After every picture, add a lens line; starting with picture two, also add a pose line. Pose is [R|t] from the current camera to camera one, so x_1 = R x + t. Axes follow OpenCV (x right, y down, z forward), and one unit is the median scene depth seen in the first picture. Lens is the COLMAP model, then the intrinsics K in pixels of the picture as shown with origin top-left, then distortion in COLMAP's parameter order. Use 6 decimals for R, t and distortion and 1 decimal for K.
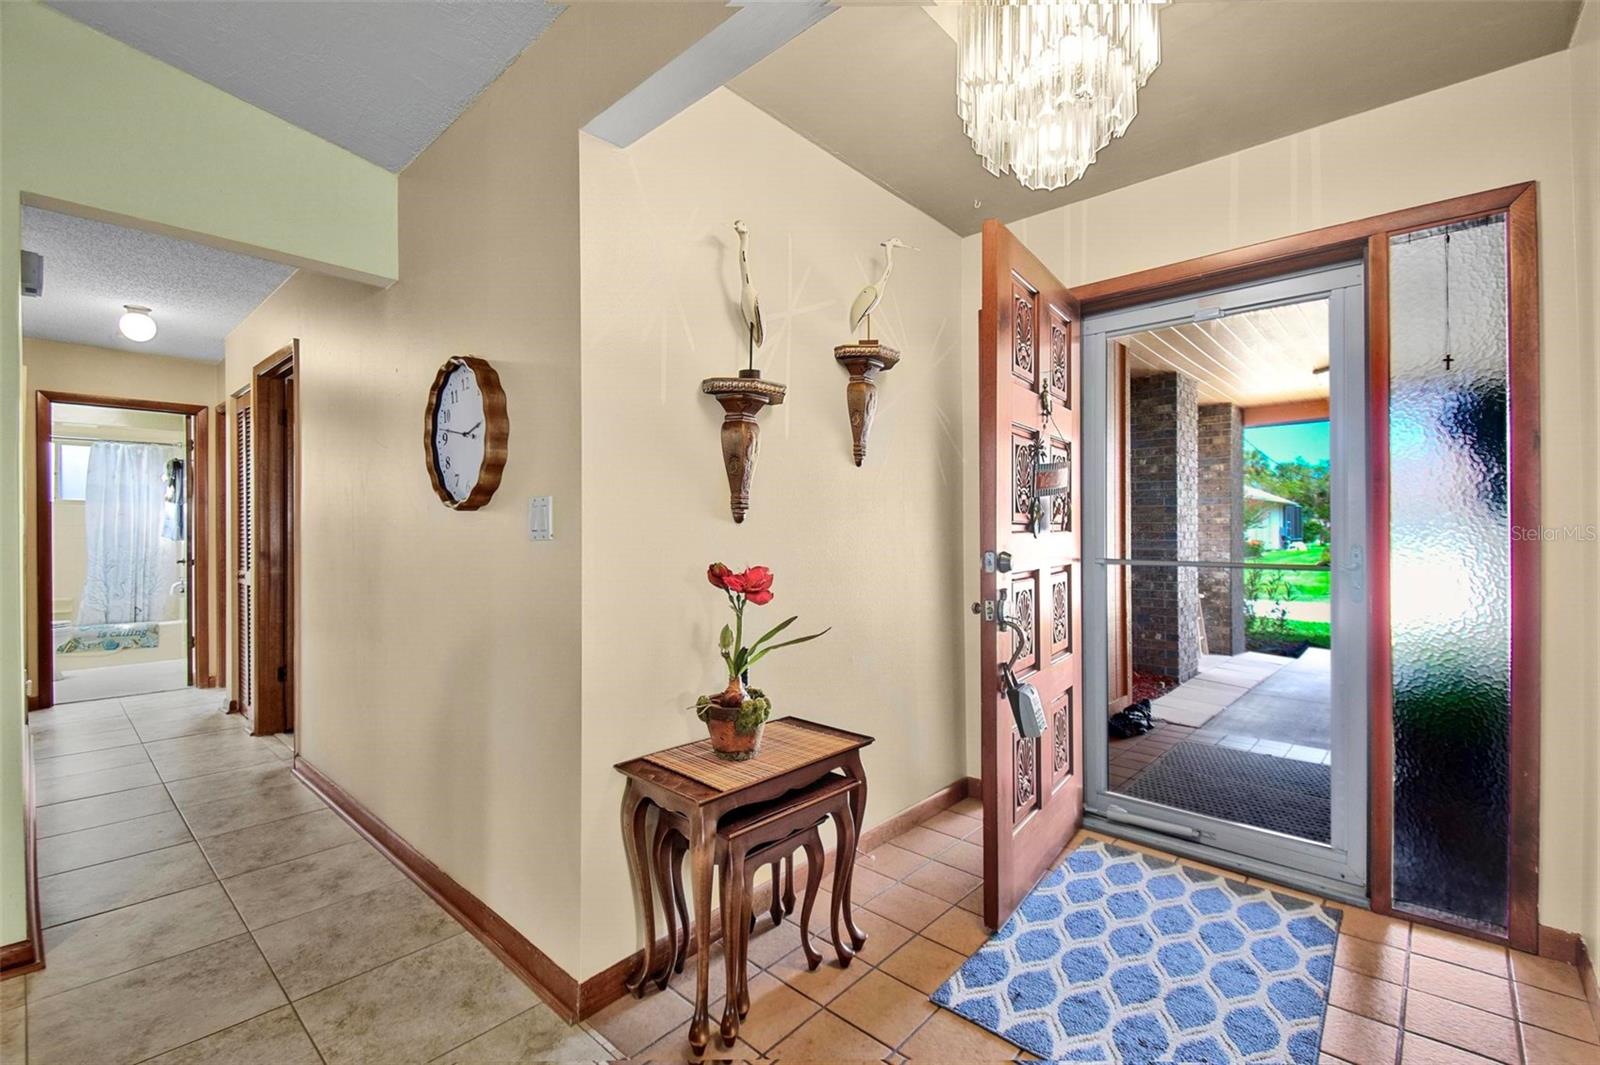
lens RADIAL K [[706.1, 0, 771.8], [0, 706.1, 527.6], [0, 0, 1]] dist [0.002439, 0.000162]
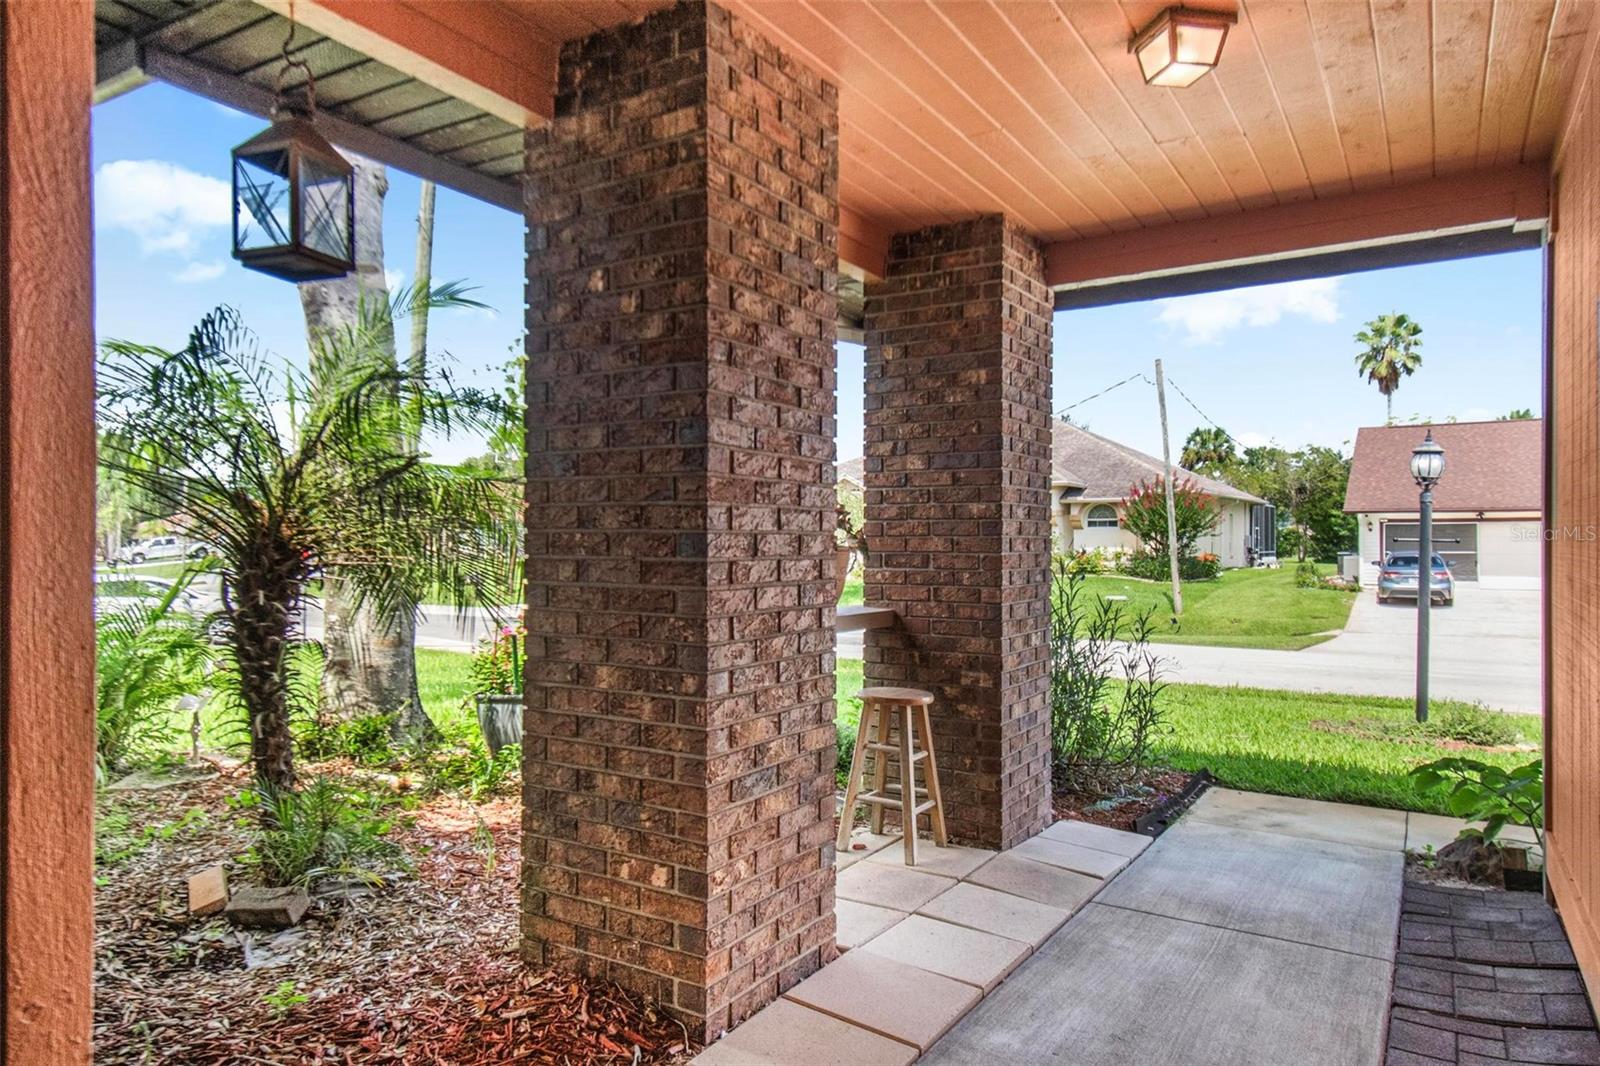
lens RADIAL K [[1017.8, 0, 800.0], [0, 1017.8, 533.0], [0, 0, 1]] dist [0.049187, 0.000308]
pose [[0.979700, 0.006980, 0.200347, 0.083615], [-0.006952, 0.999975, -0.000841, 0.001000], [-0.200348, -0.000569, 0.979725, 0.090116]]
